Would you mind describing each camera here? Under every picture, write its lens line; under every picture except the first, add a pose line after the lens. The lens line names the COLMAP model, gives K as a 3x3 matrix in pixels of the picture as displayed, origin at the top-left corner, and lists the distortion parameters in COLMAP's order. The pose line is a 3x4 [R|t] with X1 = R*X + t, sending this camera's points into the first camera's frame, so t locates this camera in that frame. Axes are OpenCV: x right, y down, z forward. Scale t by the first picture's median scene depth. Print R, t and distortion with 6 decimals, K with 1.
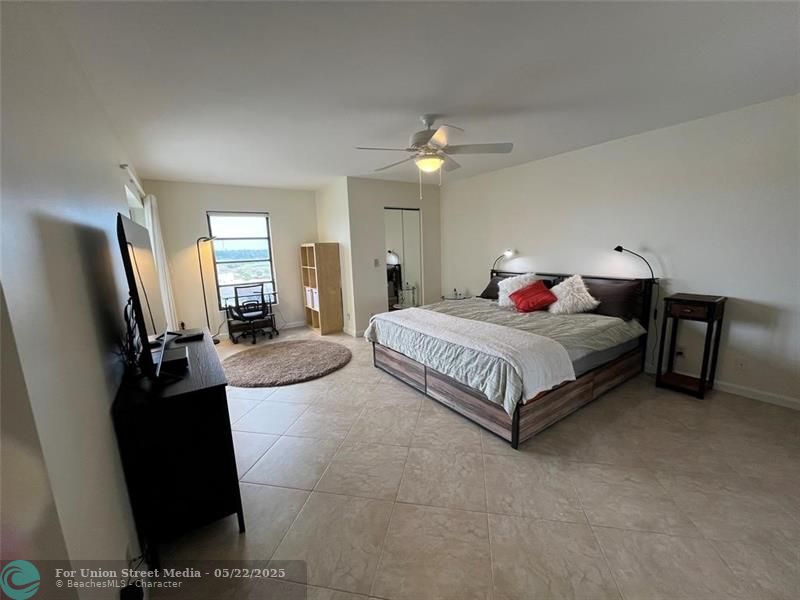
lens RADIAL K [[321.6, 0, 402.3], [0, 321.6, 301.6], [0, 0, 1]] dist [0.000997, 0.000063]
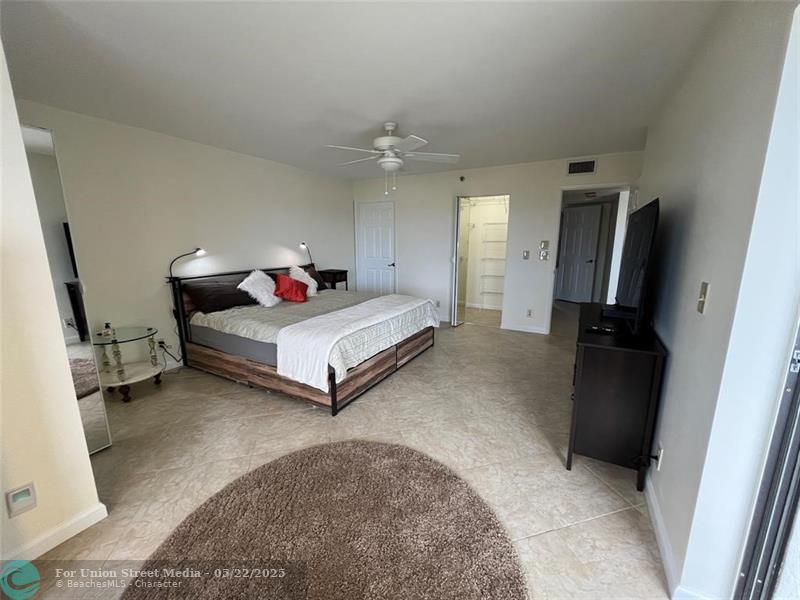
lens RADIAL K [[321.6, 0, 402.3], [0, 321.6, 301.6], [0, 0, 1]] dist [0.000997, 0.000063]
pose [[-0.448234, -0.141701, 0.882614, -0.788594], [0.169171, 0.956068, 0.239407, -0.182571], [-0.877763, 0.256623, -0.404571, 1.207880]]
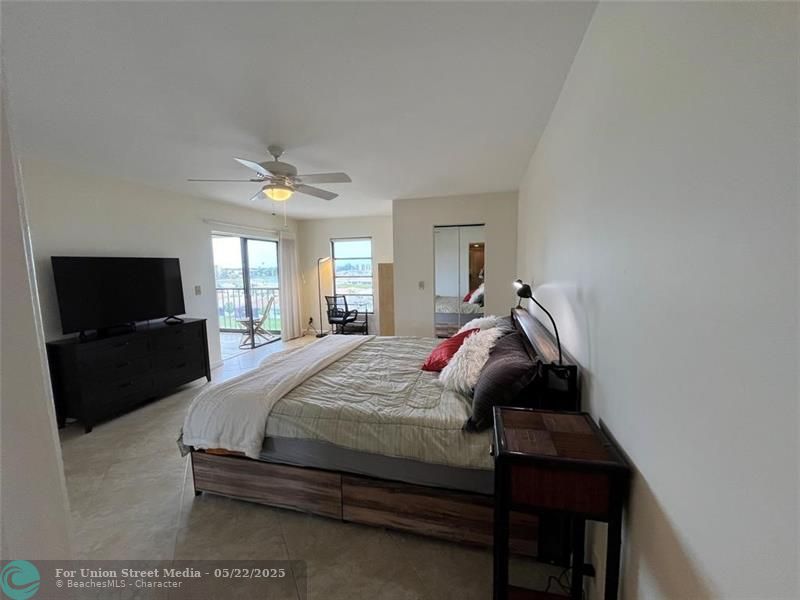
lens RADIAL K [[321.6, 0, 402.3], [0, 321.6, 301.6], [0, 0, 1]] dist [0.000997, 0.000063]
pose [[0.650616, 0.103938, -0.752261, 0.898466], [-0.136665, 0.990442, 0.018648, -0.123225], [0.747009, 0.090675, 0.658601, 0.512952]]
